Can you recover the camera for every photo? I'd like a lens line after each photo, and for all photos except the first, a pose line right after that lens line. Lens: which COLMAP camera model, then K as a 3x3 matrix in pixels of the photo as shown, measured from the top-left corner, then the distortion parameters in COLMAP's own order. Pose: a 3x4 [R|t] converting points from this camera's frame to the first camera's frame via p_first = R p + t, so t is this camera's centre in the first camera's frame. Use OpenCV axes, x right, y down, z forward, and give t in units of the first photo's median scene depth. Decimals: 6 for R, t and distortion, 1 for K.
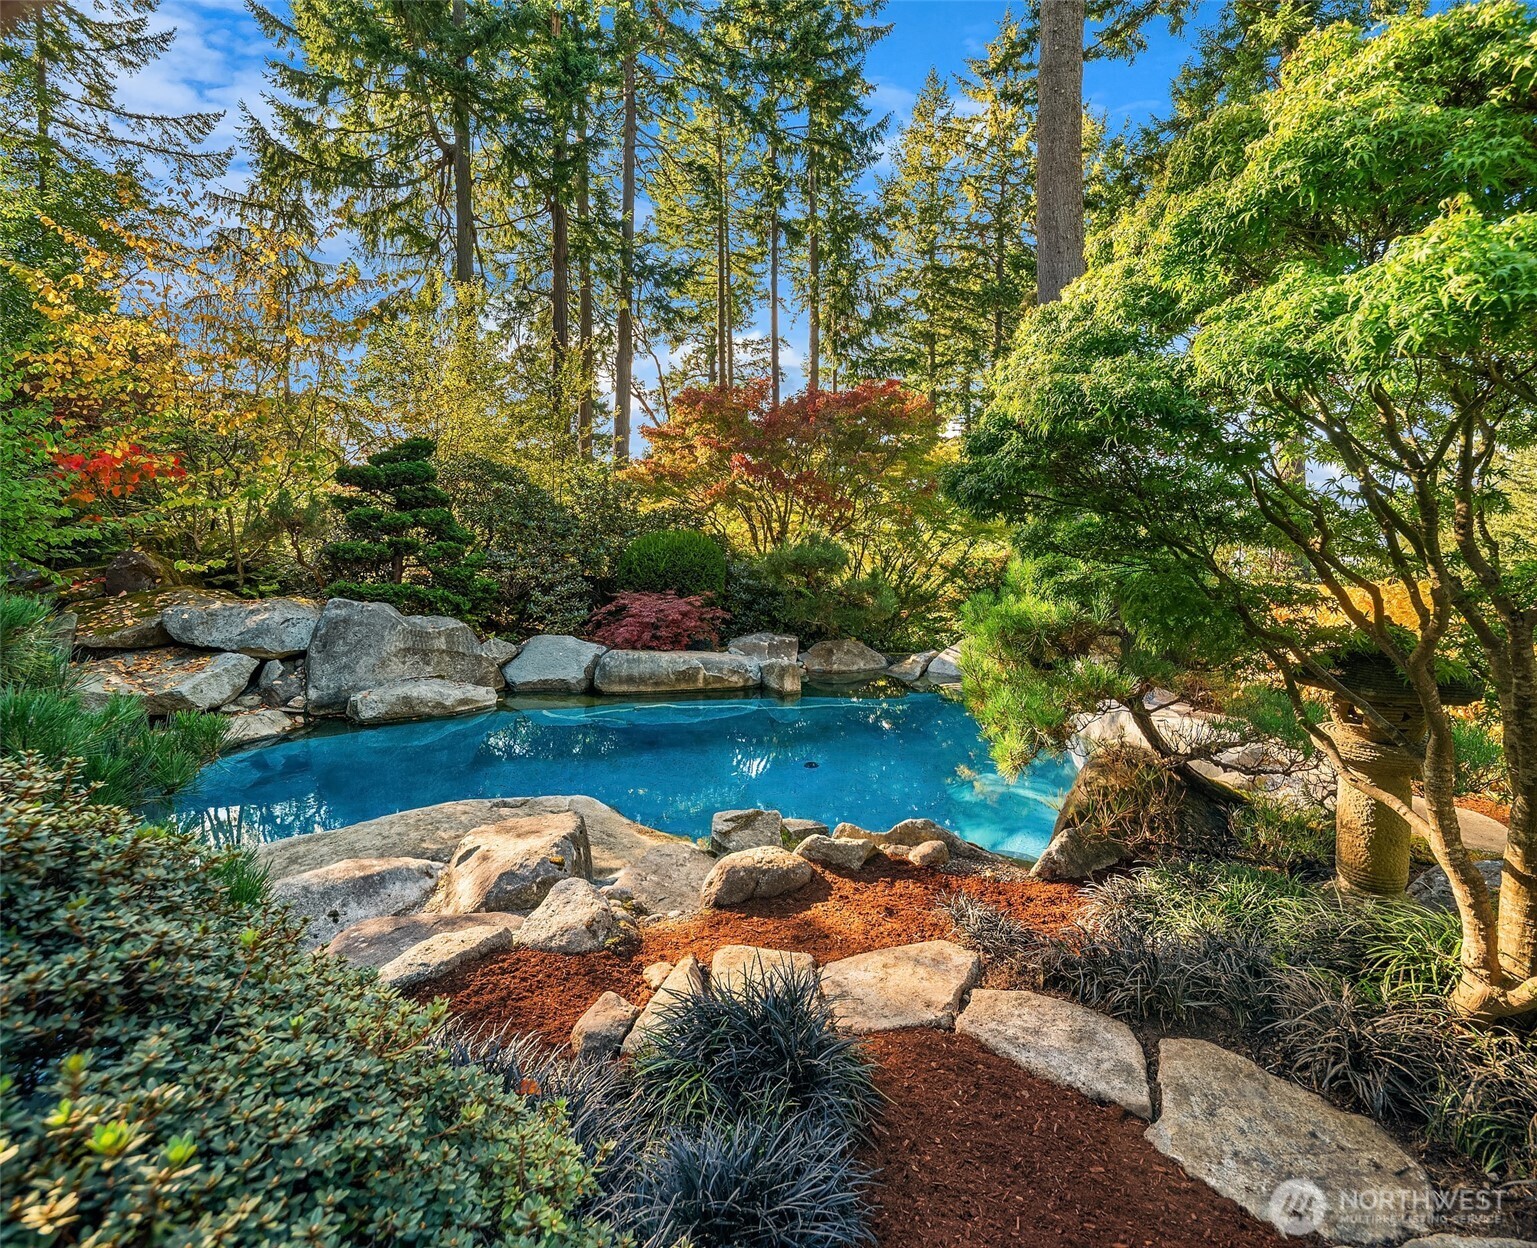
lens RADIAL K [[809.8, 0, 738.1], [0, 809.8, 553.6], [0, 0, 1]] dist [-0.001598, -0.000618]
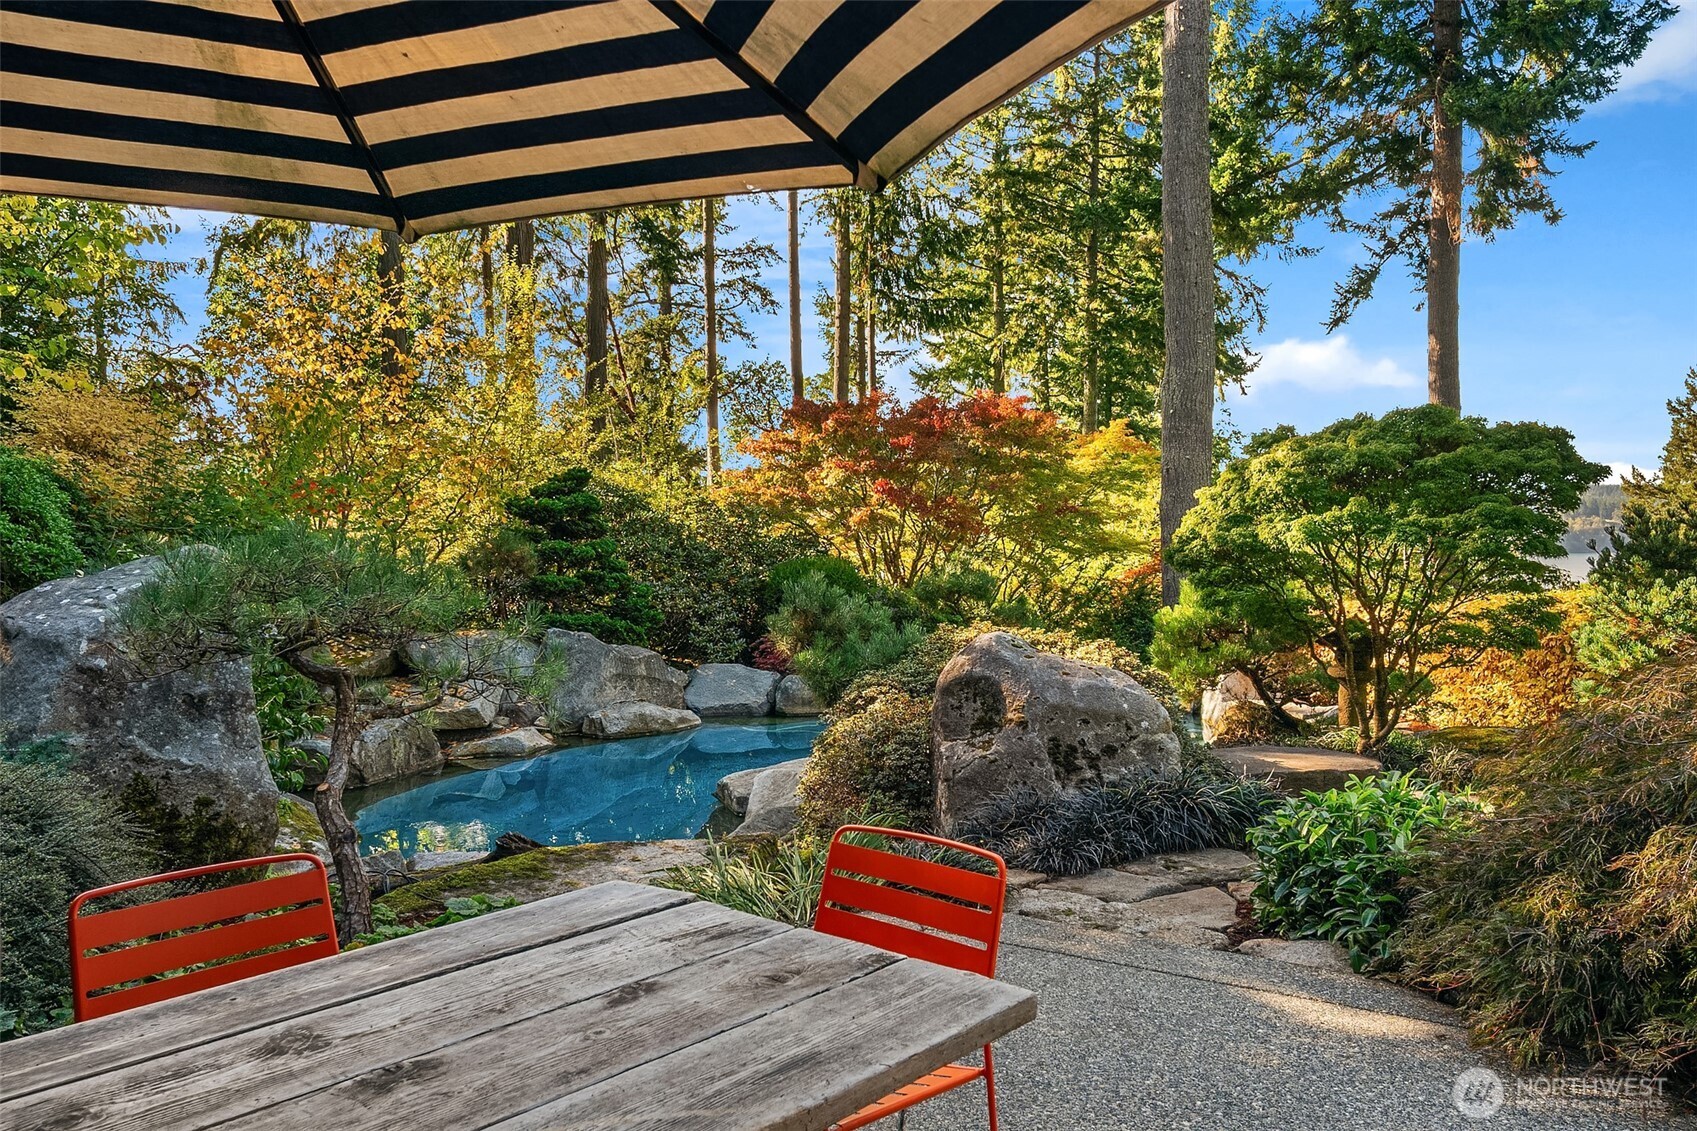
lens RADIAL K [[1240.8, 0, 848.9], [0, 1240.8, 567.5], [0, 0, 1]] dist [0.006231, 0.002744]
pose [[0.992711, -0.009149, 0.120173, -0.275500], [0.009628, 0.999948, -0.003409, -0.014381], [-0.120135, 0.004541, 0.992747, -0.617087]]
